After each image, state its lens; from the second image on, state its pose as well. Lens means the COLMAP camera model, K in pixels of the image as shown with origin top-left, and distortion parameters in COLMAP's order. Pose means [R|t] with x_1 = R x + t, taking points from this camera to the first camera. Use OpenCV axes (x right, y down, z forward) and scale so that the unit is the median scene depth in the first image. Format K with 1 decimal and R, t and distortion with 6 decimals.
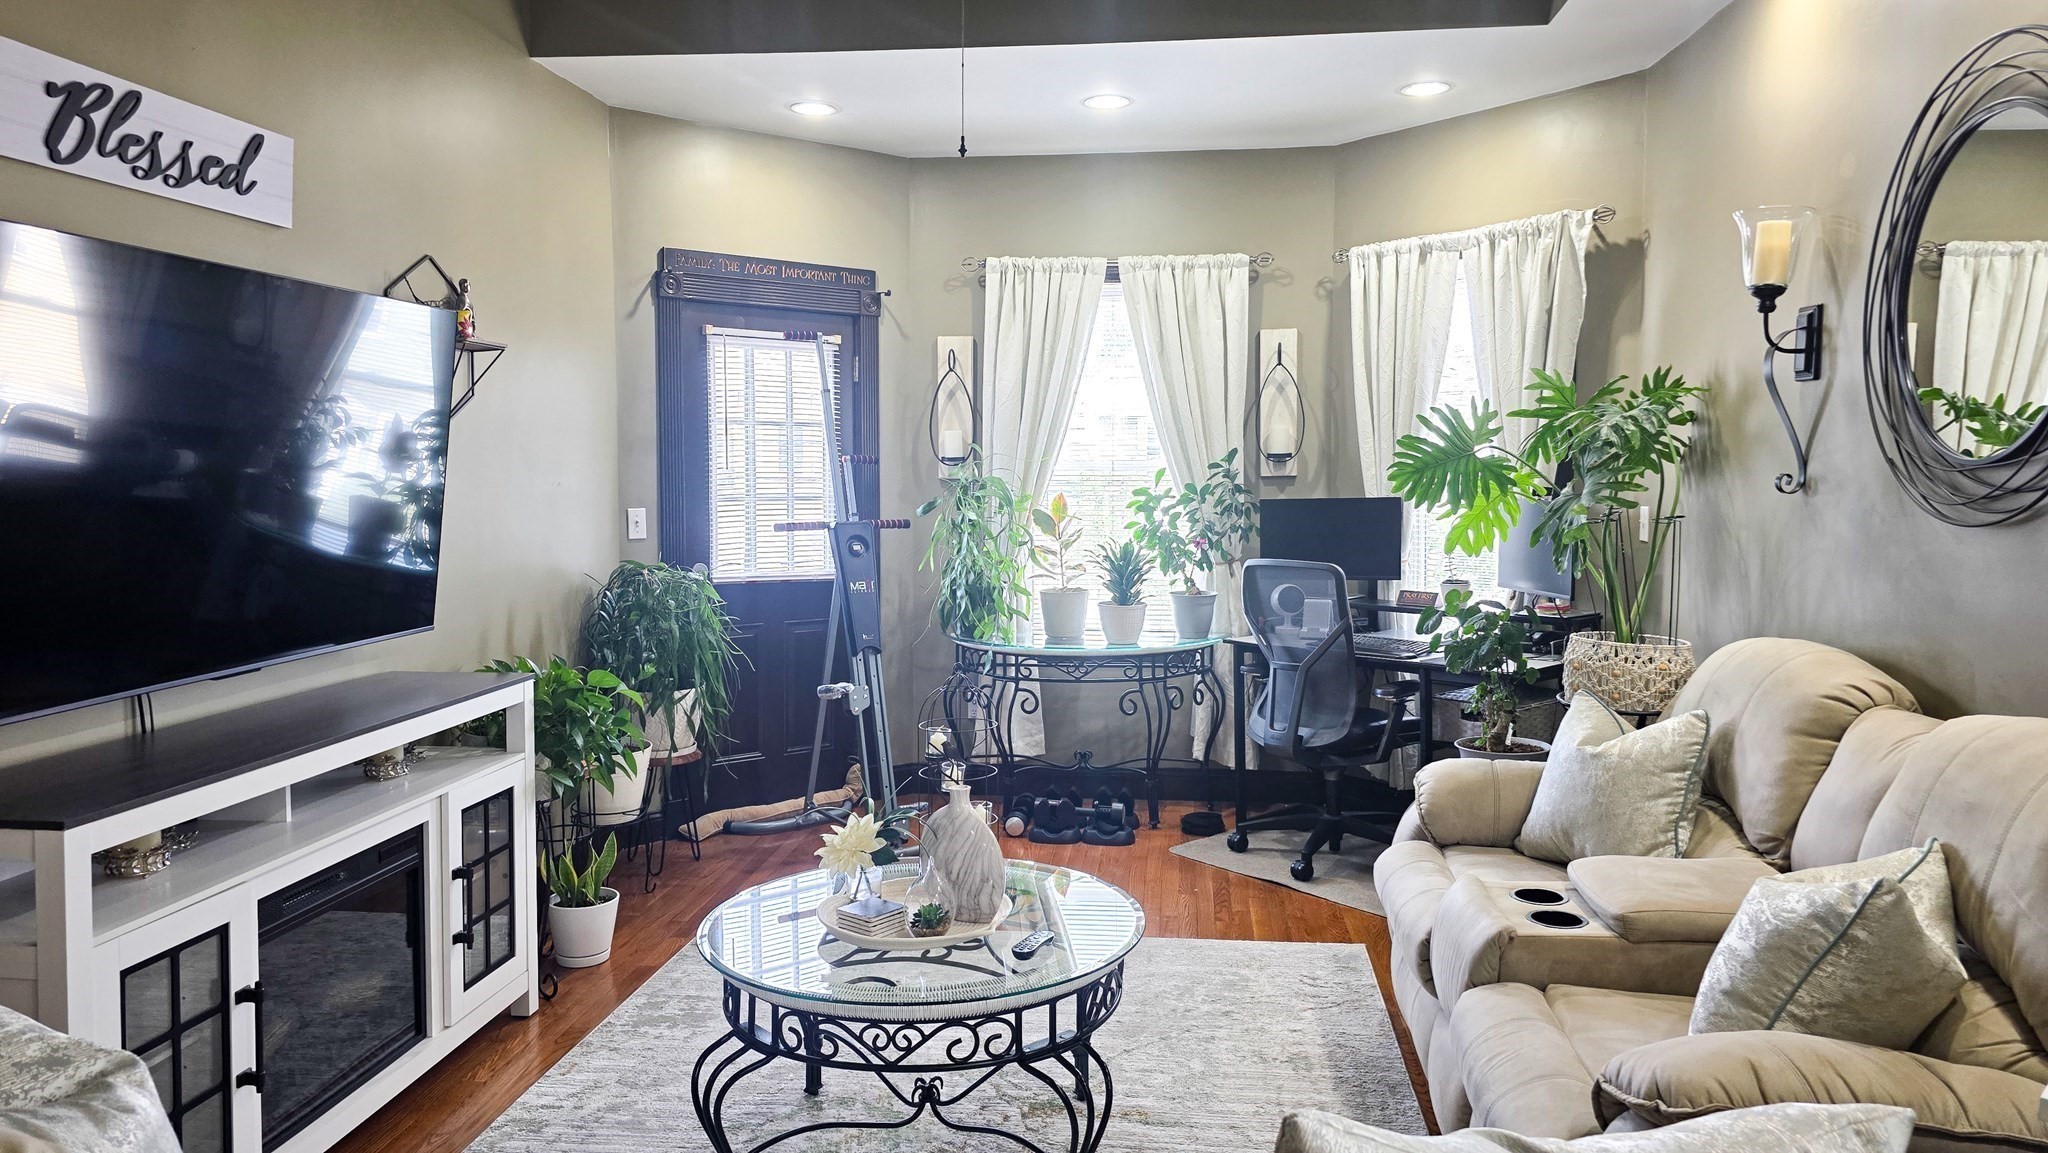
lens RADIAL K [[1366.5, 0, 1033.0], [0, 1366.5, 558.5], [0, 0, 1]] dist [0.041309, -0.003799]
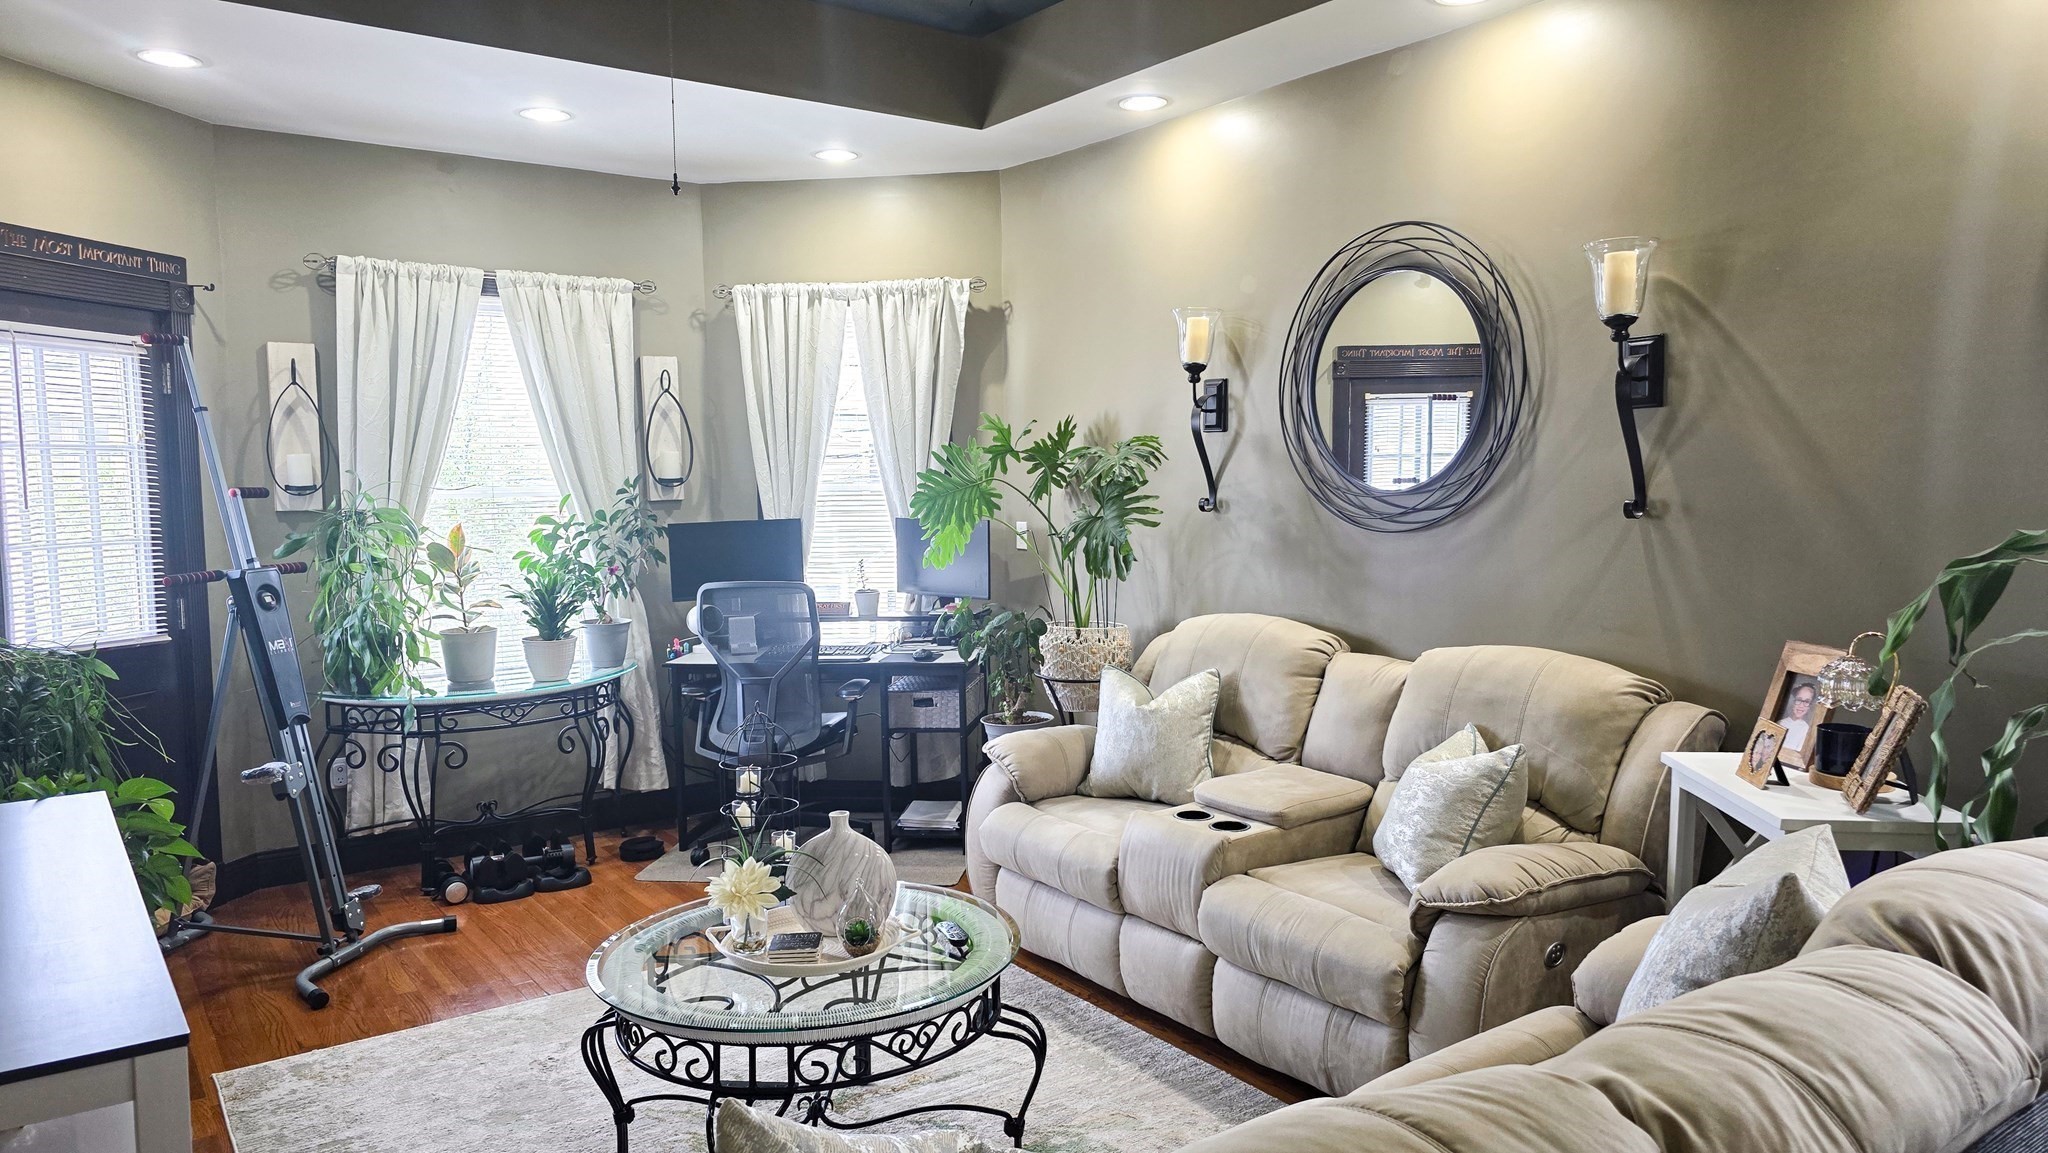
lens RADIAL K [[1385.4, 0, 1024.0], [0, 1385.4, 576.5], [0, 0, 1]] dist [0.122004, -0.161471]
pose [[0.733854, -0.060860, 0.676576, -0.372931], [0.054503, 0.998043, 0.030660, -0.023008], [-0.677118, 0.014375, 0.735734, 0.055611]]
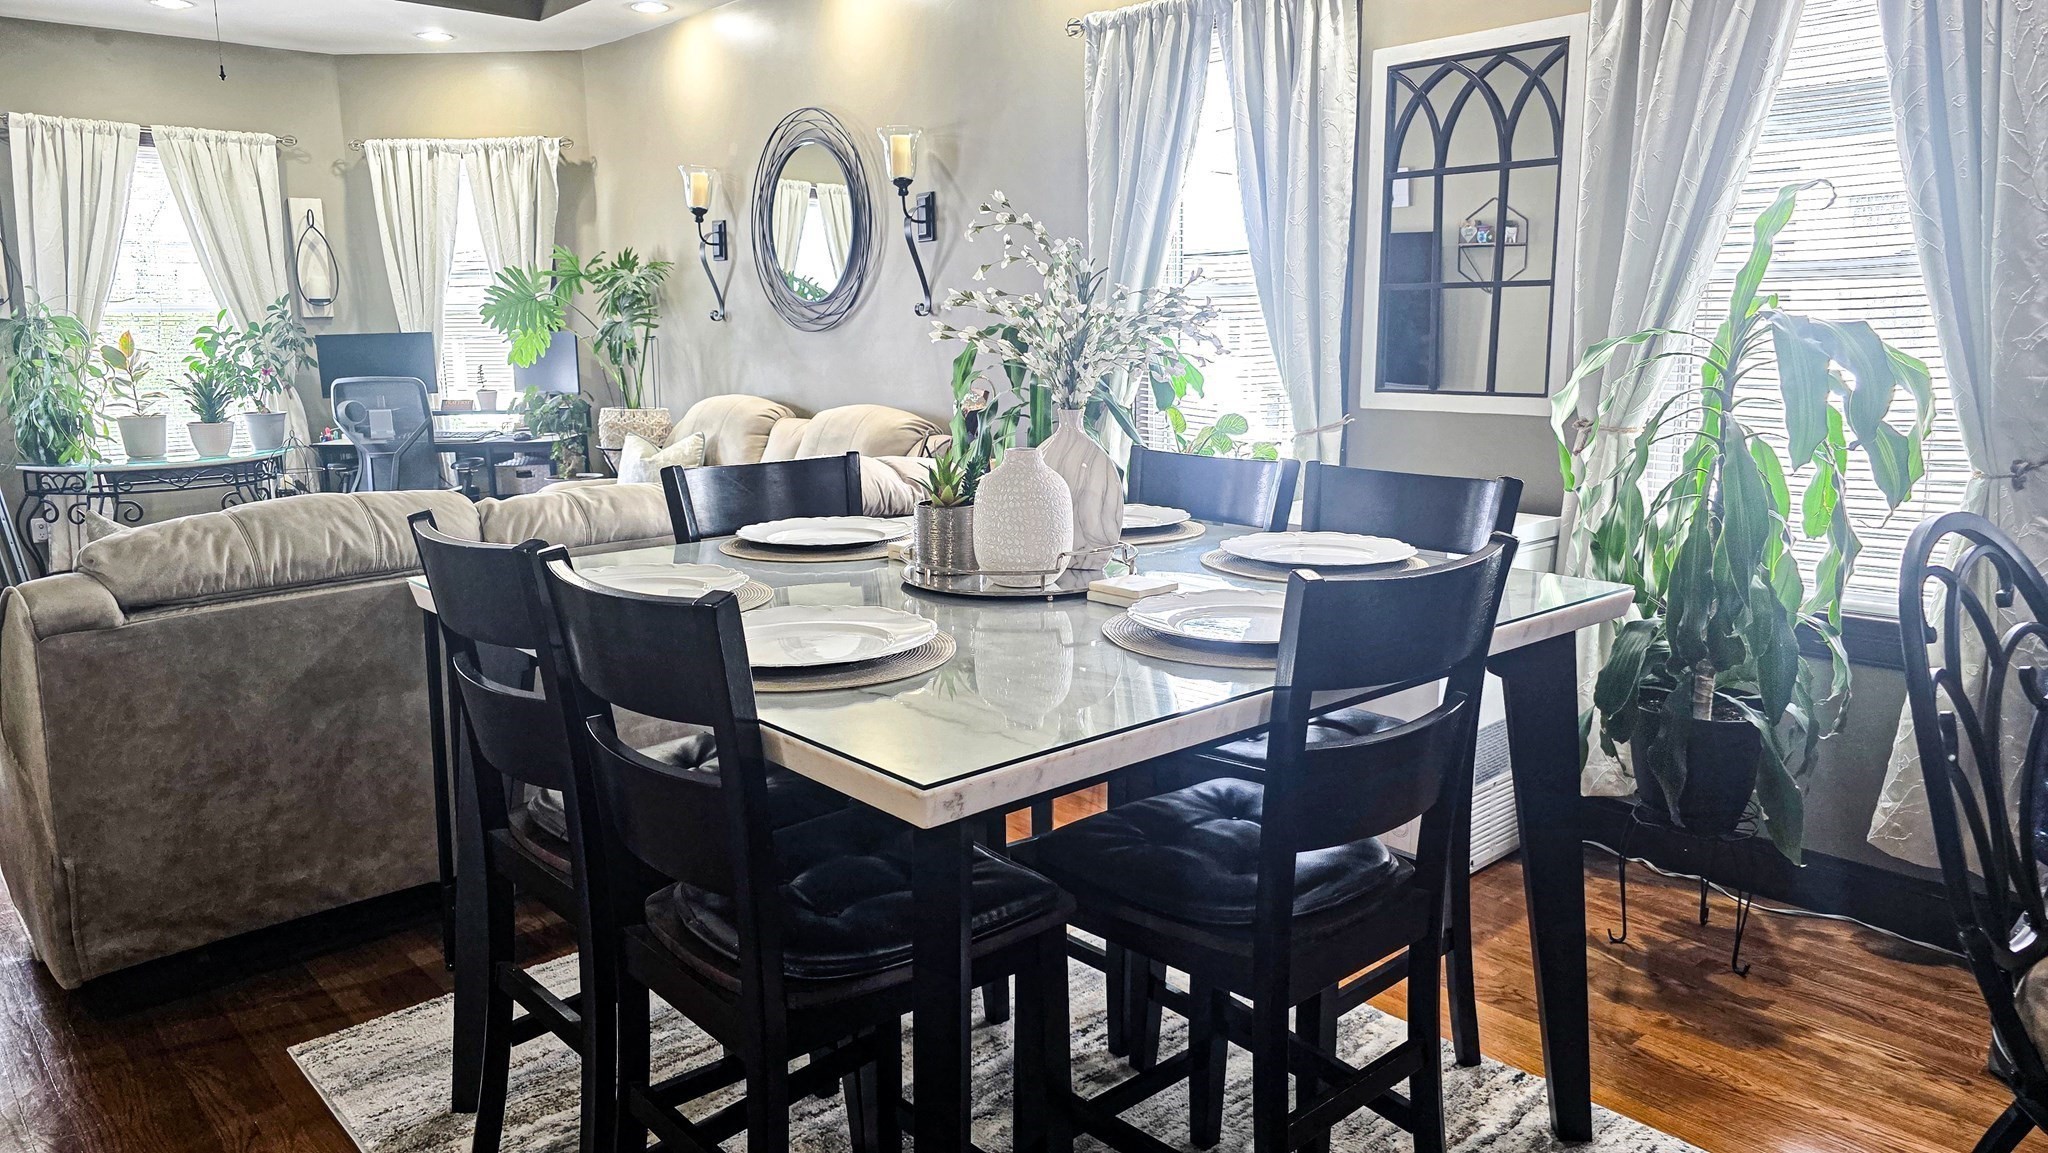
lens RADIAL K [[1397.3, 0, 1016.4], [0, 1397.3, 547.7], [0, 0, 1]] dist [0.057925, -0.029183]
pose [[0.663693, -0.125554, 0.737392, -0.427064], [0.059420, 0.991546, 0.115347, 0.042902], [-0.745641, -0.032739, 0.665543, -0.398720]]
